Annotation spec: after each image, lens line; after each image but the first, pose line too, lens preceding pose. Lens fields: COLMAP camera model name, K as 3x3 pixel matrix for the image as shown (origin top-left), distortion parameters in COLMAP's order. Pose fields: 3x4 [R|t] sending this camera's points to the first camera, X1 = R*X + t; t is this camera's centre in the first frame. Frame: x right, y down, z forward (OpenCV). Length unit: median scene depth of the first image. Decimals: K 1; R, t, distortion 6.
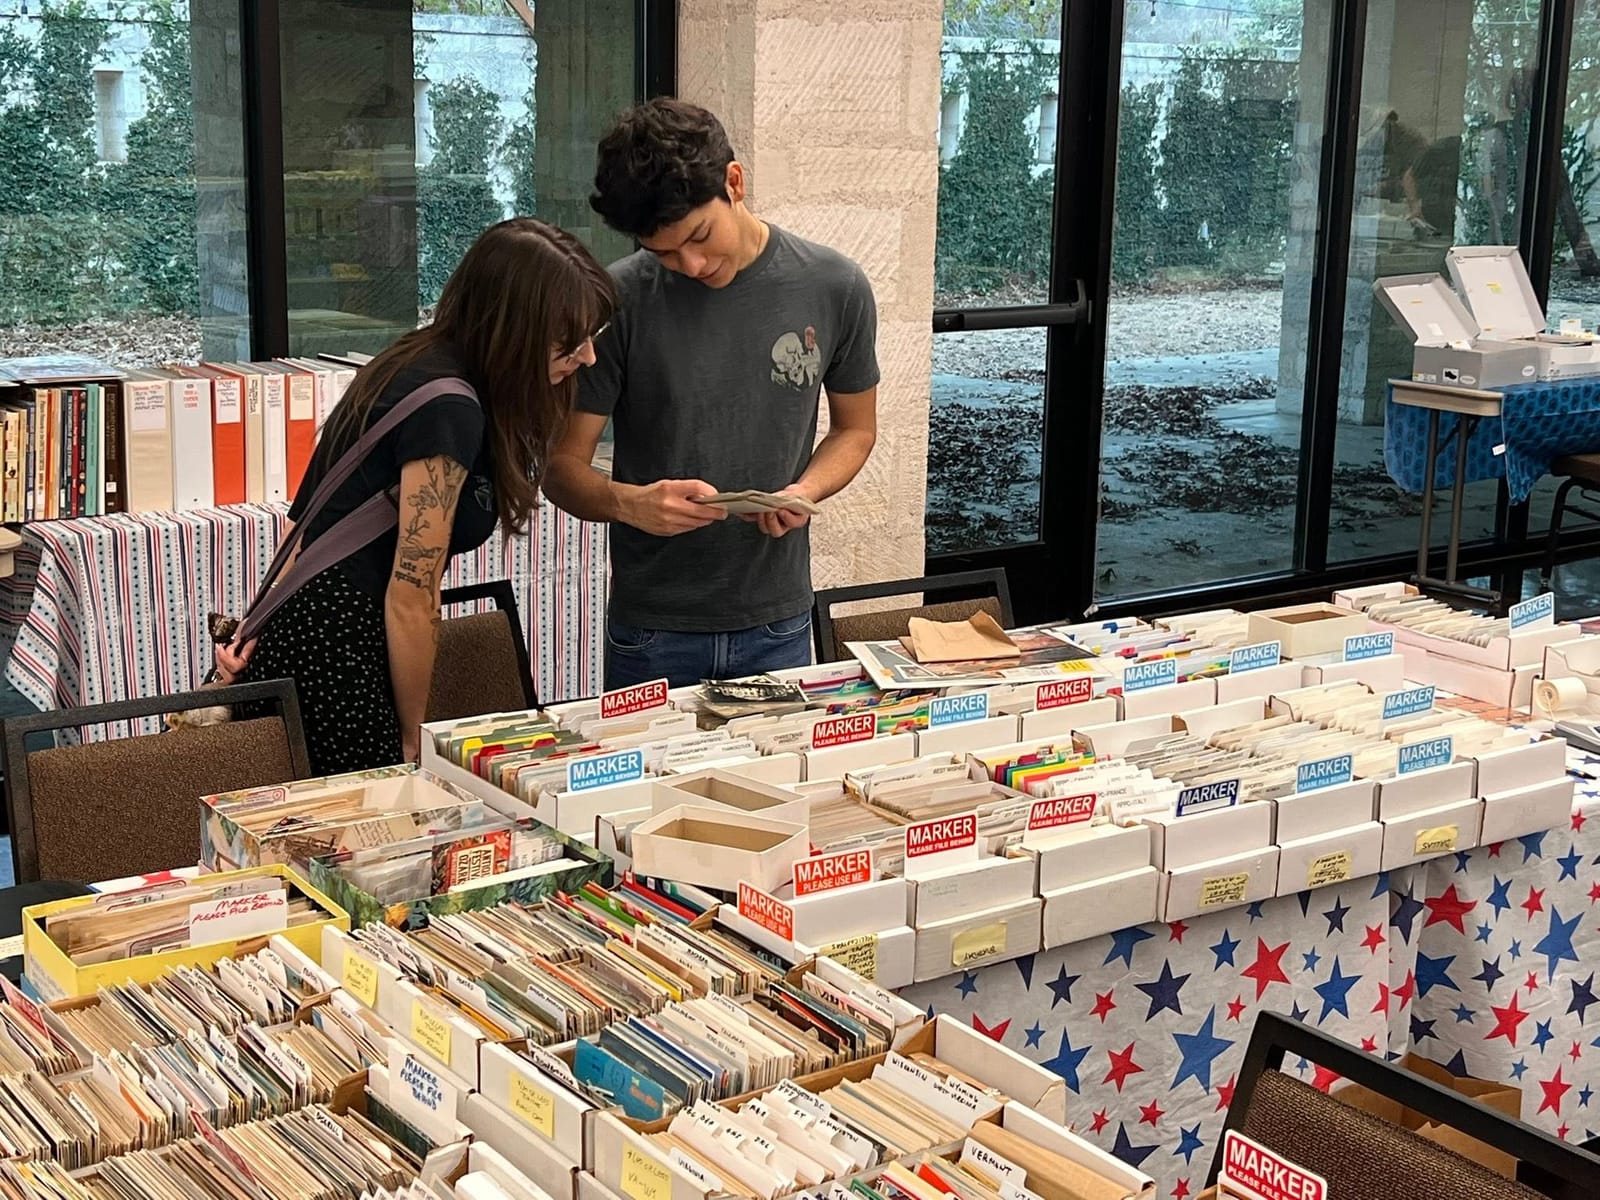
lens RADIAL K [[2344.1, 0, 800.2], [0, 2344.1, 538.7], [0, 0, 1]] dist [0.293601, -1.560343]
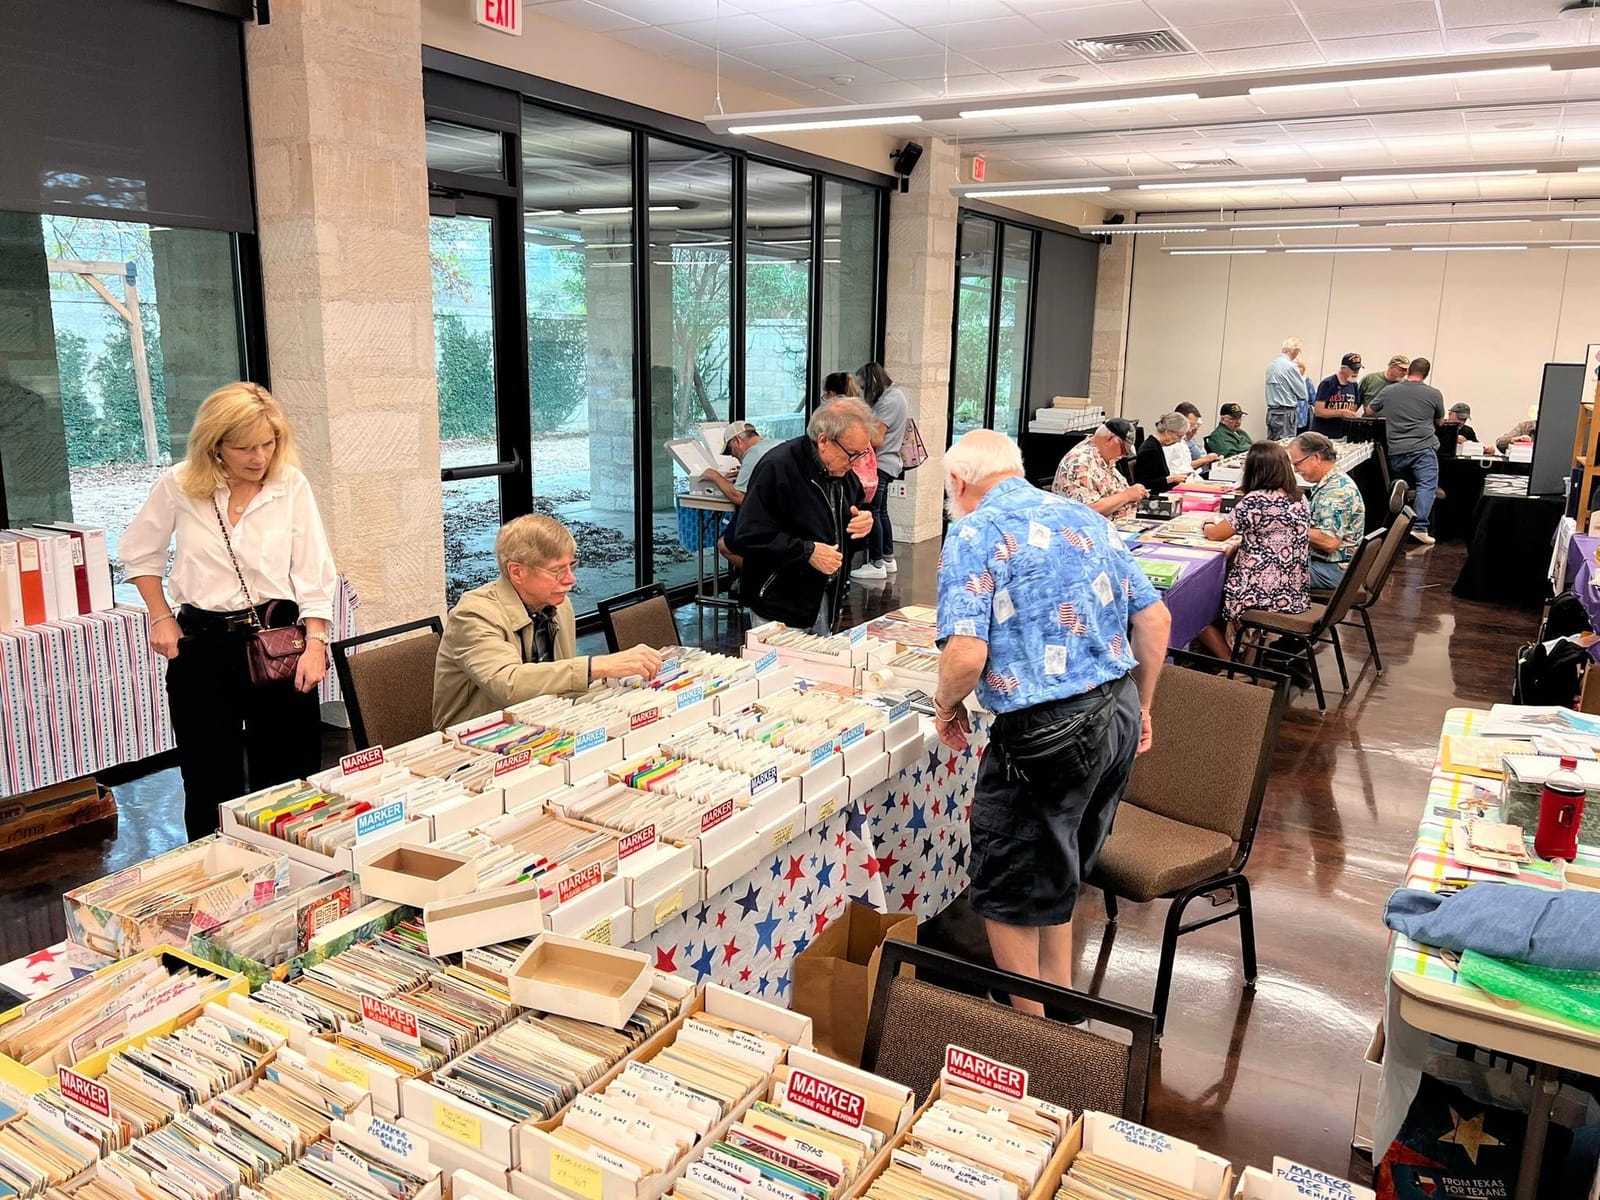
lens RADIAL K [[1206.8, 0, 797.0], [0, 1206.8, 568.4], [0, 0, 1]] dist [0.085272, -0.176757]
pose [[0.915201, -0.080856, 0.394803, -0.129640], [0.078175, 0.996677, 0.022902, -0.057214], [-0.395343, 0.009904, 0.918480, 0.193438]]
